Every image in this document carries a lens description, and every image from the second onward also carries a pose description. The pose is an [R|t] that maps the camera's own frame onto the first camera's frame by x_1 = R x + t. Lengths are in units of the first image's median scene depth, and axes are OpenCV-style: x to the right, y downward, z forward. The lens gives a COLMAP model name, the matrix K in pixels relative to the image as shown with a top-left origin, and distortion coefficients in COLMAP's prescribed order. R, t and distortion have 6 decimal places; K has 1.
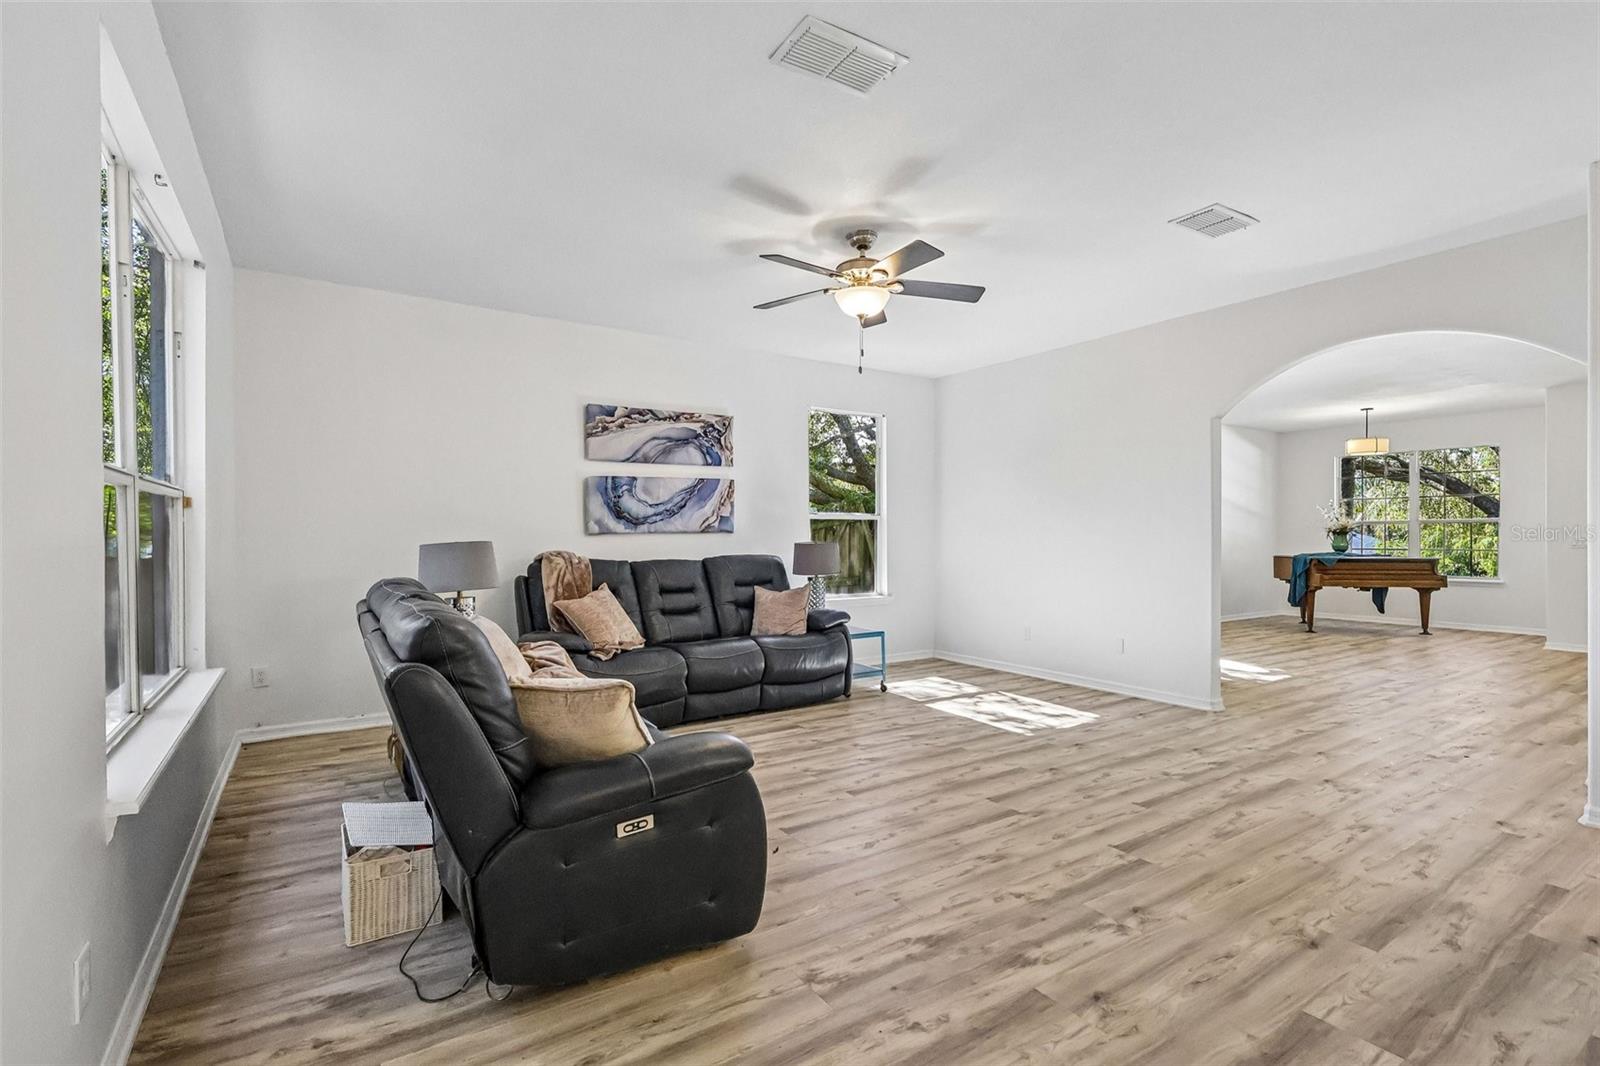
lens RADIAL K [[742.7, 0, 800.0], [0, 742.7, 533.0], [0, 0, 1]] dist [-0.002214, 0.000012]
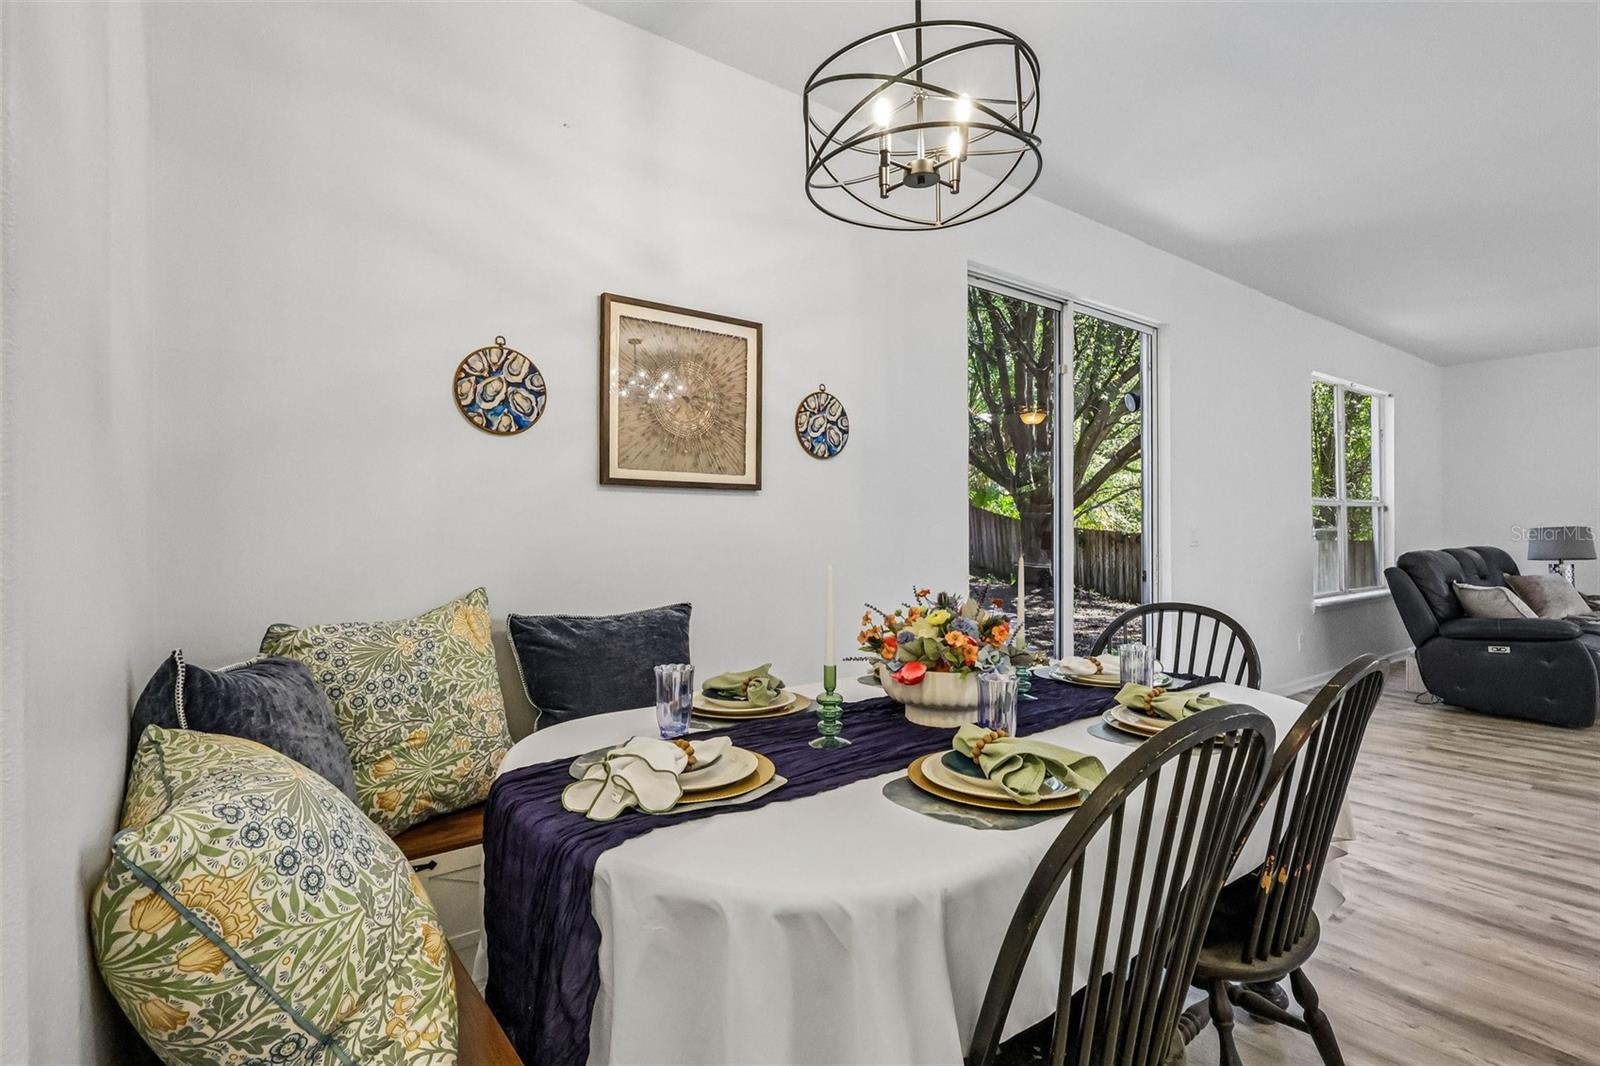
lens RADIAL K [[804.6, 0, 800.0], [0, 804.6, 533.0], [0, 0, 1]] dist [-0.020107, -0.000049]
pose [[0.082598, -0.002070, -0.996581, 0.719809], [0.007403, 0.999972, -0.001463, 0.009194], [0.996555, -0.007256, 0.082611, -0.474874]]
